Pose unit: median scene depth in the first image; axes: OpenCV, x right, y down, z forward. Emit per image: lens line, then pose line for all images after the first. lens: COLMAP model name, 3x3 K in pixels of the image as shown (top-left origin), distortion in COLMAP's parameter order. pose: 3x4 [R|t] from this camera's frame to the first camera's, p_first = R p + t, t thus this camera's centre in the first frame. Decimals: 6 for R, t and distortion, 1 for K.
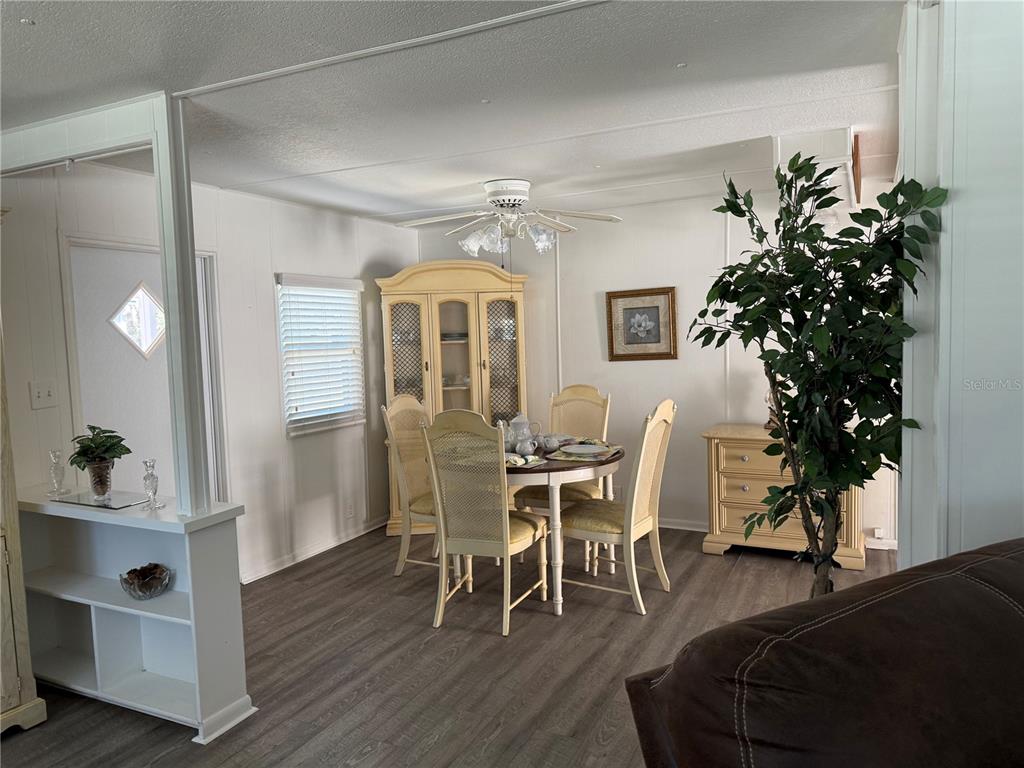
lens RADIAL K [[724.0, 0, 510.7], [0, 724.0, 399.7], [0, 0, 1]] dist [0.015913, -0.004613]
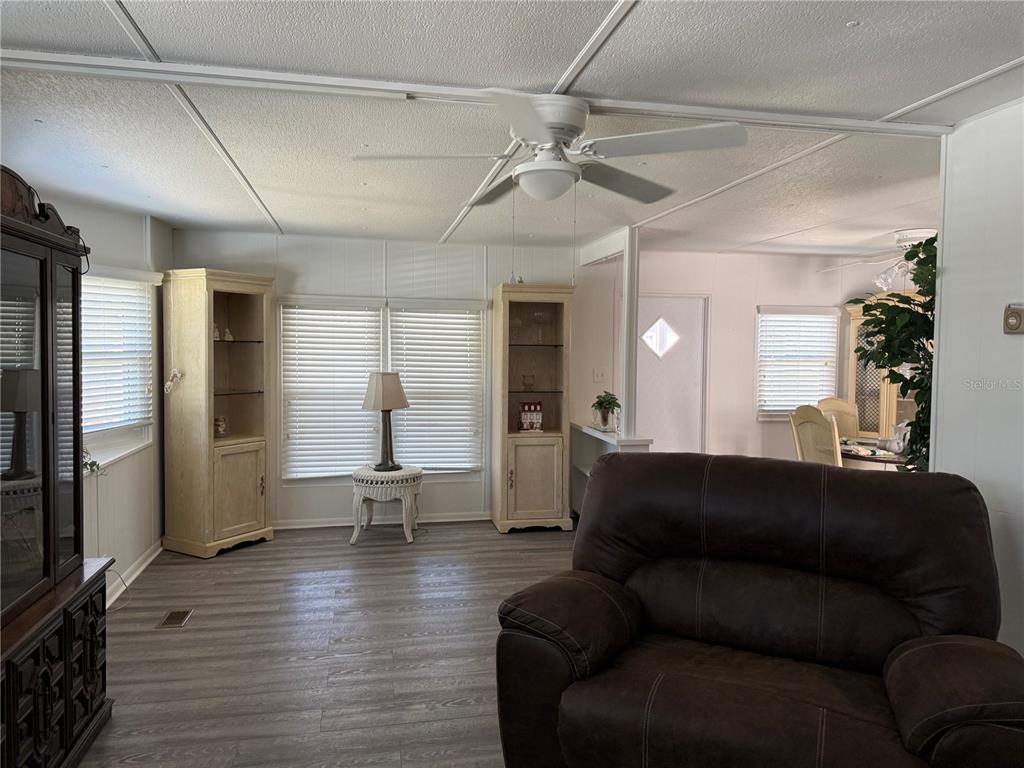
lens RADIAL K [[724.0, 0, 510.7], [0, 724.0, 399.7], [0, 0, 1]] dist [0.015913, -0.004613]
pose [[0.613432, 0.083662, -0.785304, 0.516727], [-0.100932, 0.994524, 0.027109, 0.021164], [0.783271, 0.062633, 0.618517, -0.260837]]
